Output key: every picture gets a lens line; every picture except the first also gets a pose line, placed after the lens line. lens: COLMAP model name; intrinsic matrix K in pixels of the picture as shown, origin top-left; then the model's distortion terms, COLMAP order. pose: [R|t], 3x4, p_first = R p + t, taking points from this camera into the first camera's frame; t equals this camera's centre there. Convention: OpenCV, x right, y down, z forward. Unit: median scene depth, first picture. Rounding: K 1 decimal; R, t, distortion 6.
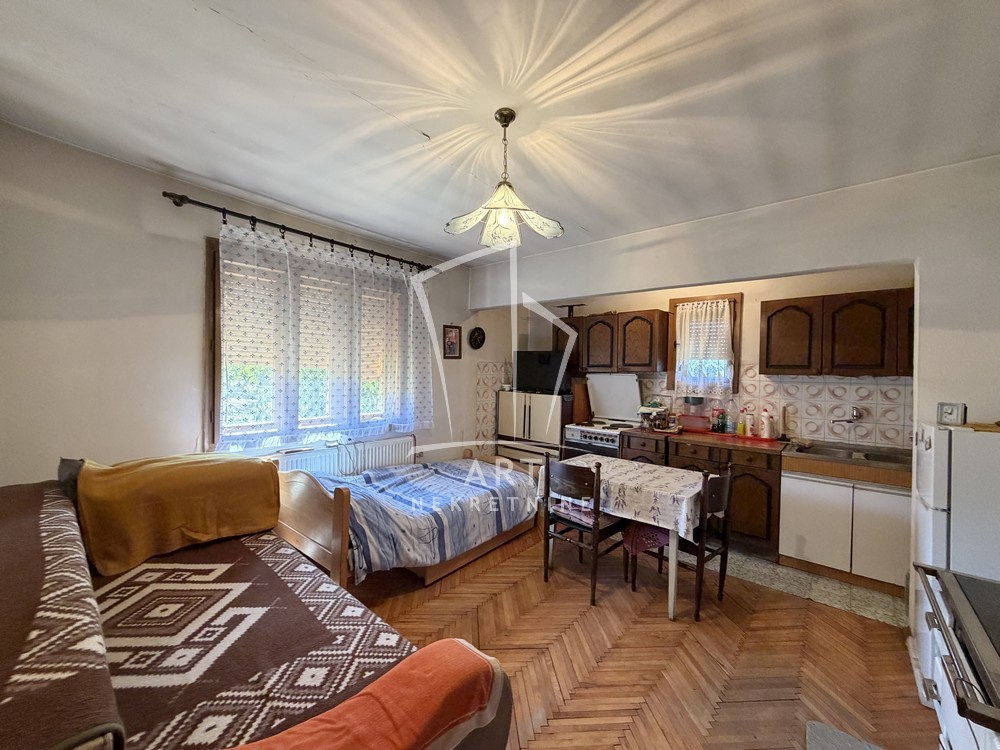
lens RADIAL K [[401.9, 0, 486.8], [0, 401.9, 375.7], [0, 0, 1]] dist [-0.000267, 0.000035]
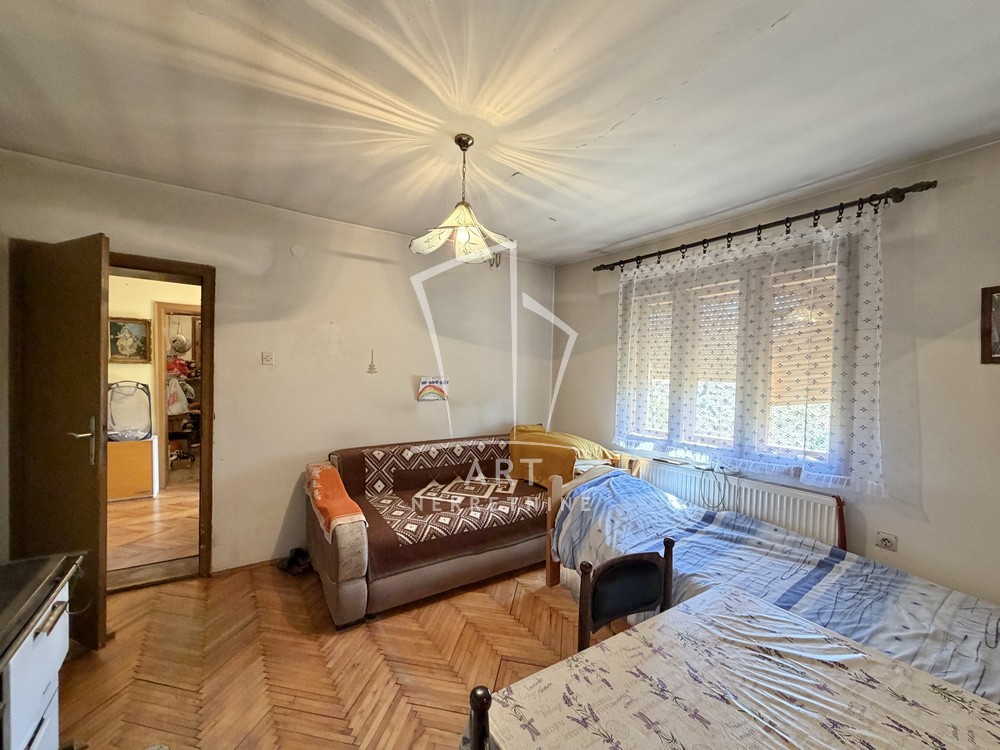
lens RADIAL K [[401.9, 0, 486.8], [0, 401.9, 375.7], [0, 0, 1]] dist [-0.000267, 0.000035]
pose [[-0.261897, -0.021571, -0.964855, 0.811136], [-0.034074, 0.999334, -0.013093, -0.003461], [0.964494, 0.029448, -0.262457, 1.018376]]
